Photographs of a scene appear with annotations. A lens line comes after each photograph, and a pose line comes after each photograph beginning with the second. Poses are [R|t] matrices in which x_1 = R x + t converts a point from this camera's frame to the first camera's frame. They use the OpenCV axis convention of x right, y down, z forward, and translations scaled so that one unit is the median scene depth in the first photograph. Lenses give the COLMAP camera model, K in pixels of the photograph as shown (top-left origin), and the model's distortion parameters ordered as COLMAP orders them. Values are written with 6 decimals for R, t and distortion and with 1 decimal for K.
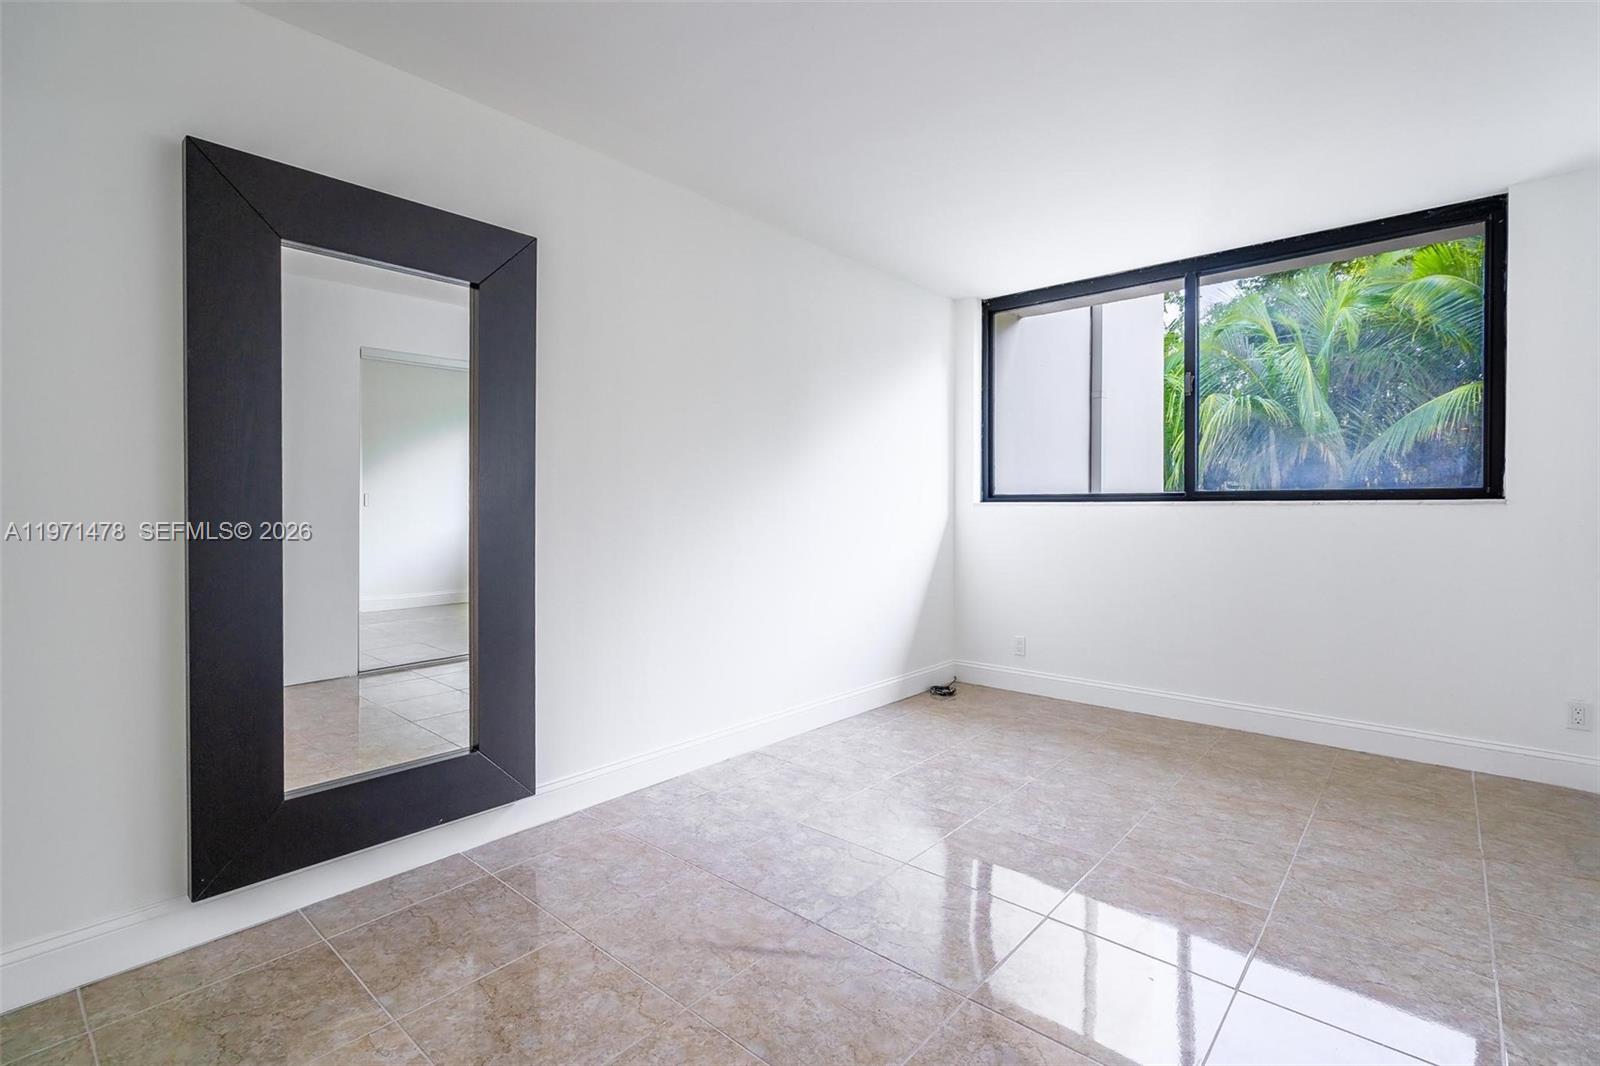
lens RADIAL K [[736.5, 0, 798.1], [0, 736.5, 515.8], [0, 0, 1]] dist [-0.001312, 0.000367]
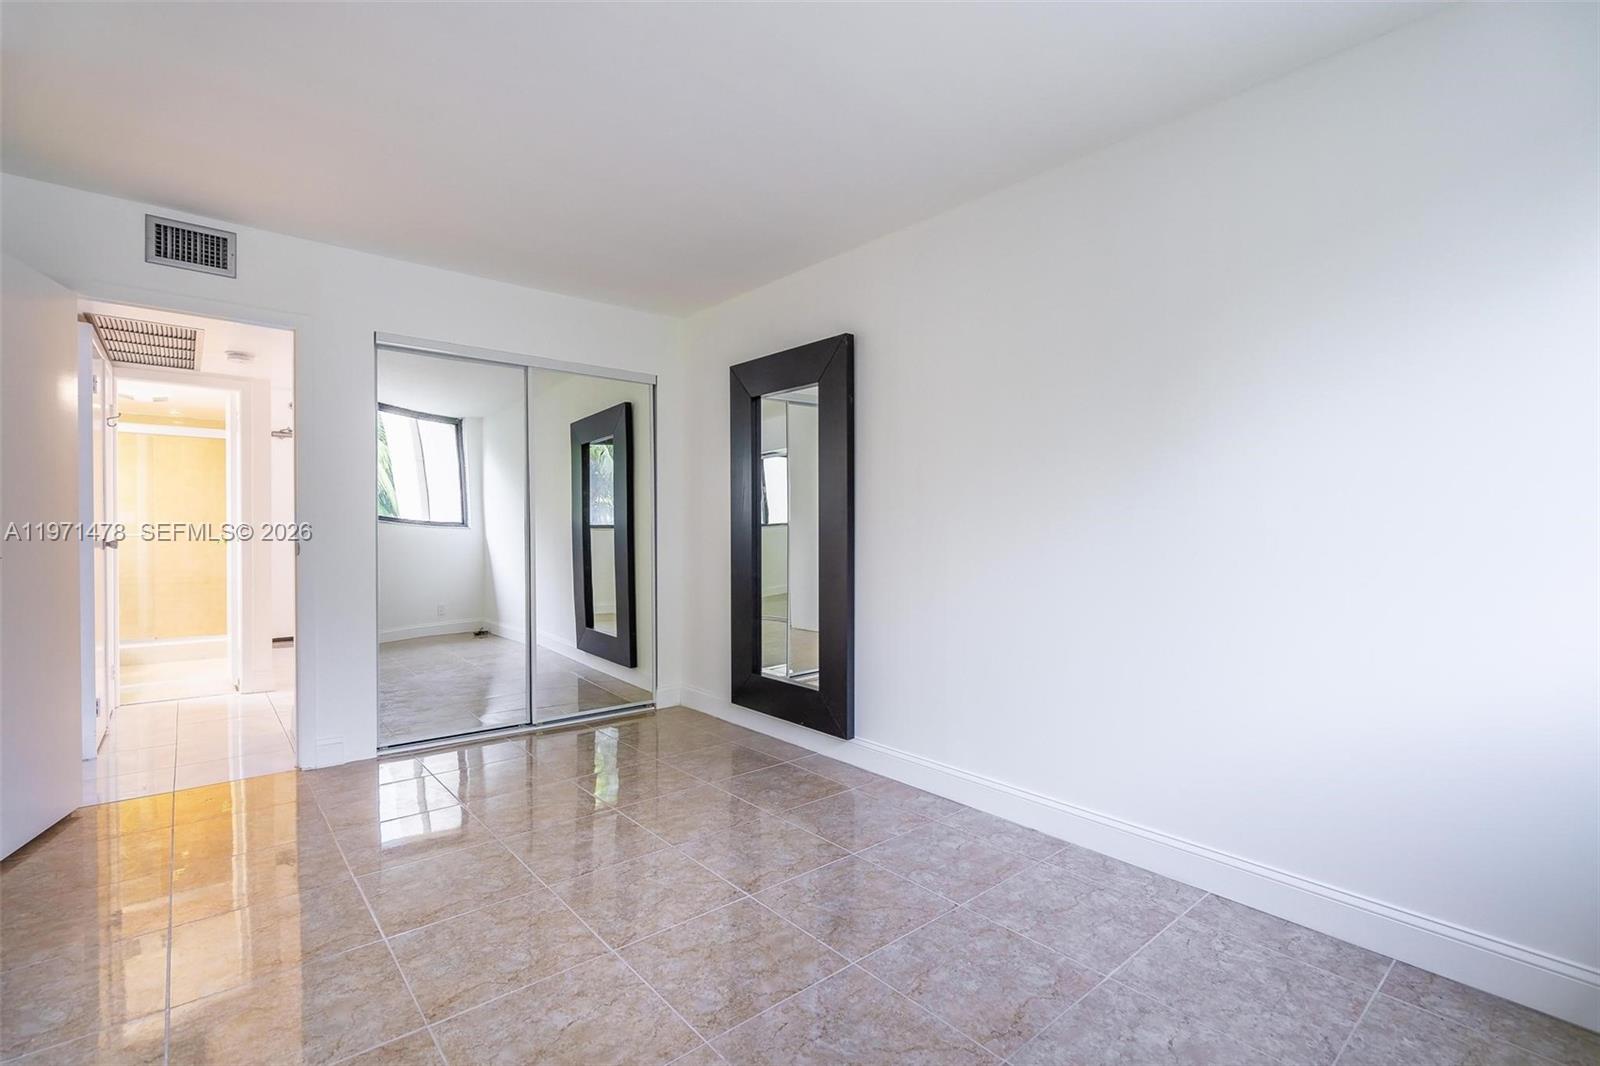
lens RADIAL K [[736.5, 0, 798.2], [0, 736.5, 534.2], [0, 0, 1]] dist [-0.001312, 0.000367]
pose [[-0.132959, 0.012830, -0.991039, 0.949554], [-0.018371, 0.999713, 0.015407, -0.021505], [0.990951, 0.020254, -0.132685, 1.022703]]
